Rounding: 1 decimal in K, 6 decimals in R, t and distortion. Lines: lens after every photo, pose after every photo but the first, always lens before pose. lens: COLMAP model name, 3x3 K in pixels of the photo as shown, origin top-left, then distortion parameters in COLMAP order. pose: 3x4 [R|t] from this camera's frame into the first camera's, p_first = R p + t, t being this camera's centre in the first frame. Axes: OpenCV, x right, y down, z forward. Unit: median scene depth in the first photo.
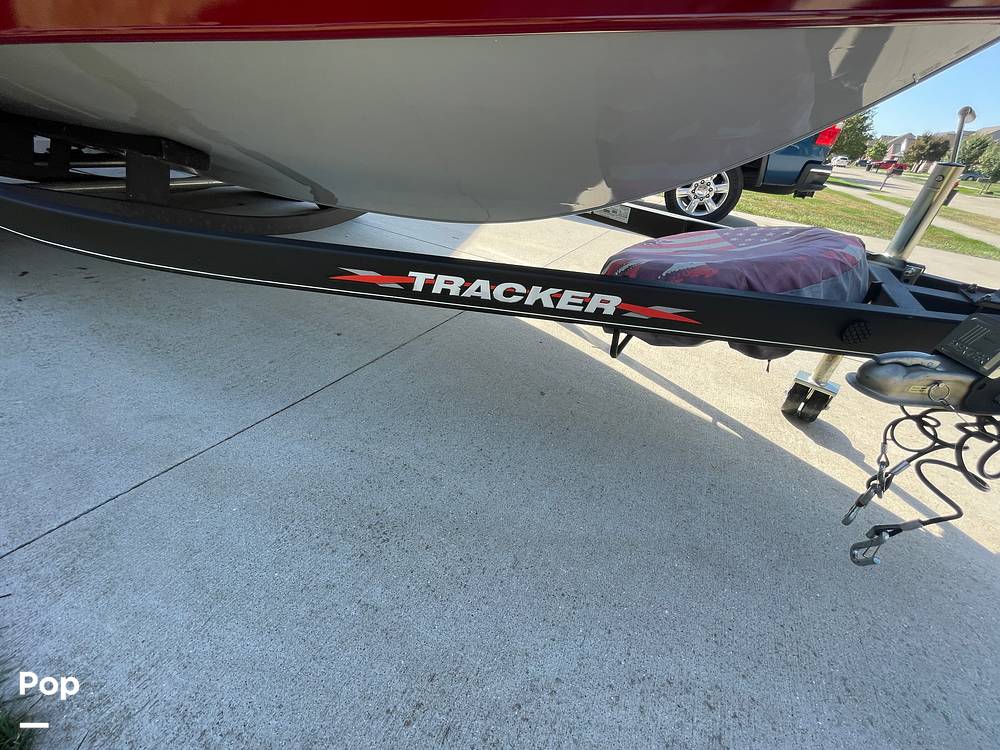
lens RADIAL K [[407.9, 0, 499.4], [0, 407.9, 373.4], [0, 0, 1]] dist [-0.002194, -0.000214]
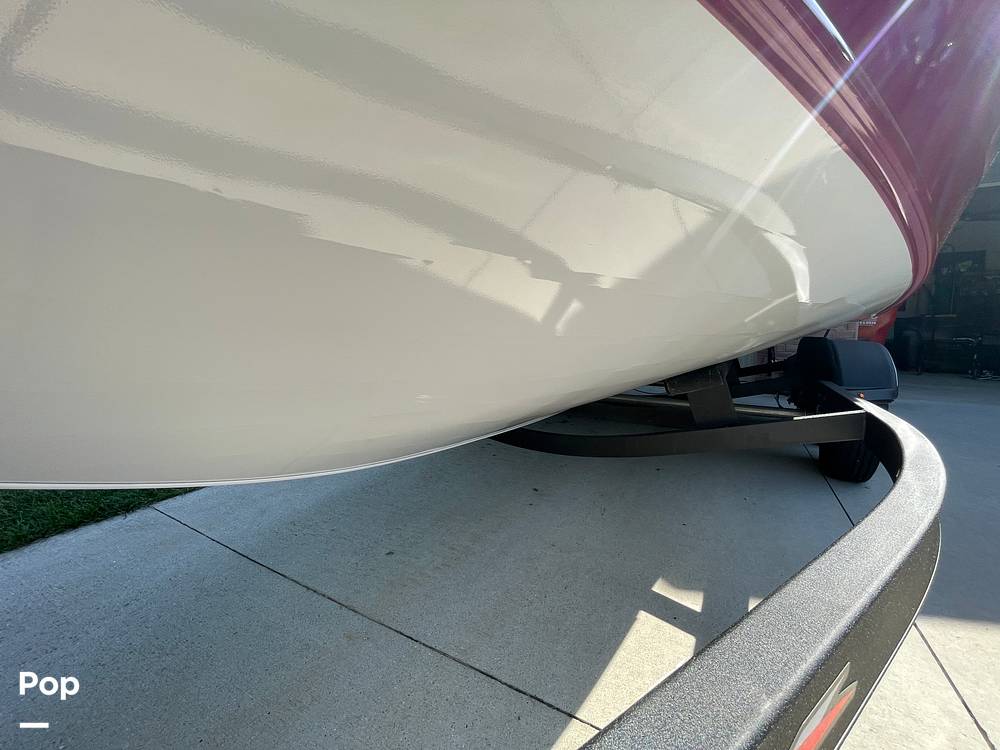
lens RADIAL K [[407.9, 0, 499.4], [0, 407.9, 373.4], [0, 0, 1]] dist [-0.002194, -0.000214]
pose [[-0.008719, 0.014893, -0.999851, 0.777969], [-0.524853, 0.851018, 0.017253, -0.987946], [0.851148, 0.524925, 0.000397, 1.844514]]
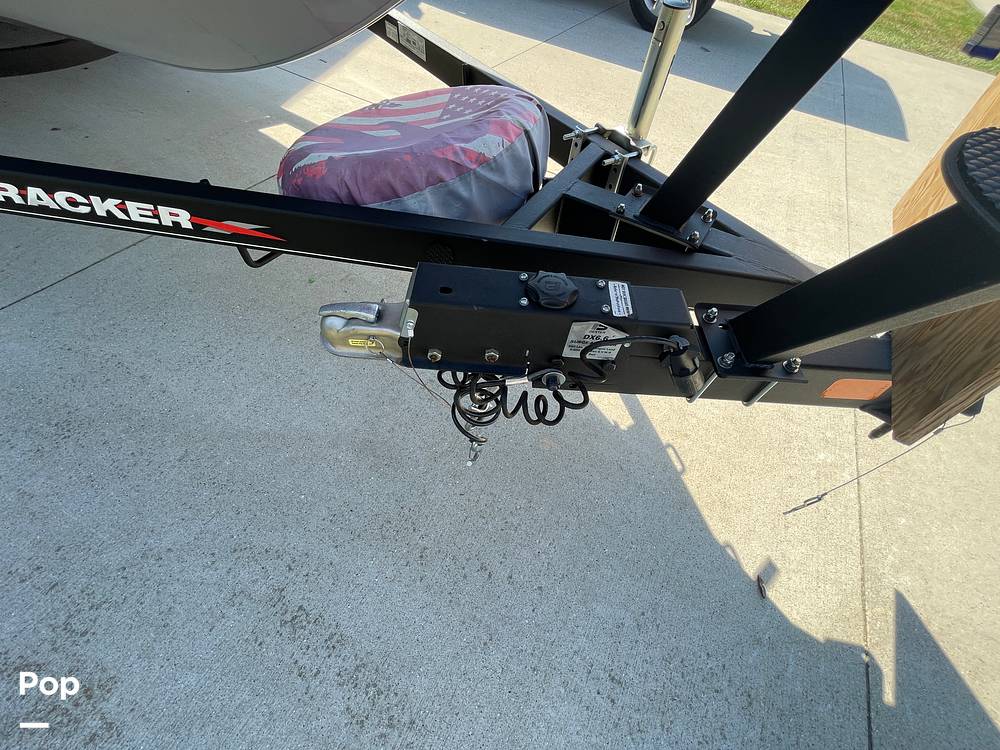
lens RADIAL K [[407.9, 0, 499.4], [0, 407.9, 373.4], [0, 0, 1]] dist [-0.002194, -0.000214]
pose [[0.999934, 0.009033, -0.007125, 0.917764], [-0.005803, 0.930768, 0.365564, -0.169180], [0.009934, -0.365499, 0.930759, 0.035069]]
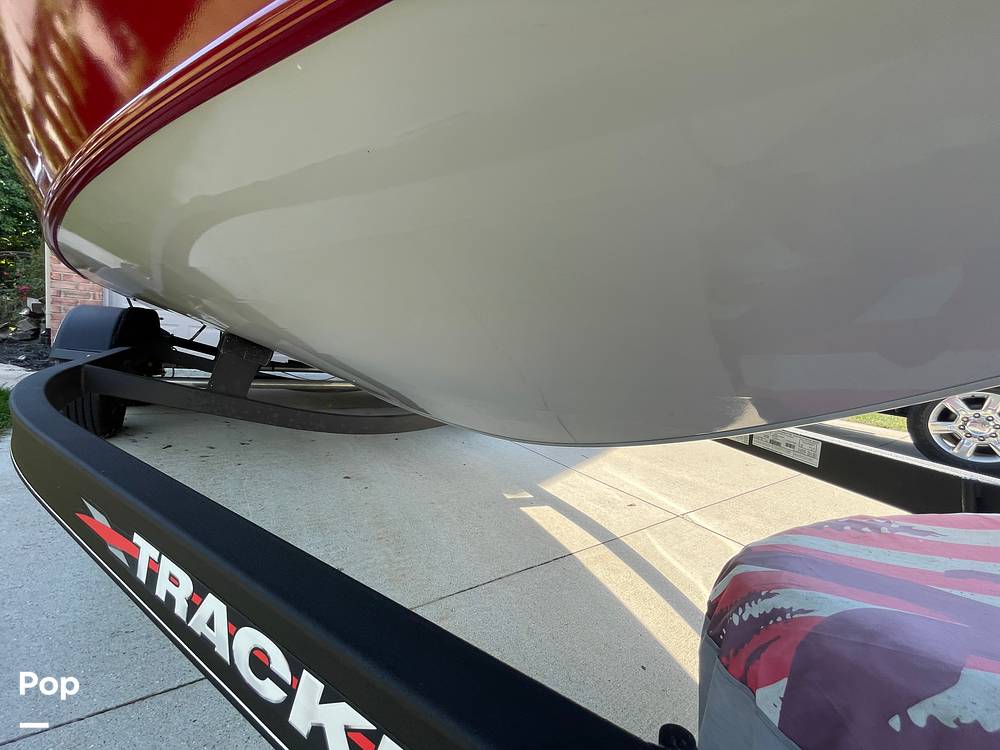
lens RADIAL K [[405.8, 0, 498.0], [0, 405.8, 371.5], [0, 0, 1]] dist [-0.002067, -0.000306]
pose [[0.903860, 0.018360, -0.427434, 0.299048], [-0.224626, 0.870661, -0.437599, -0.280076], [0.364116, 0.491541, 0.791079, 0.669212]]
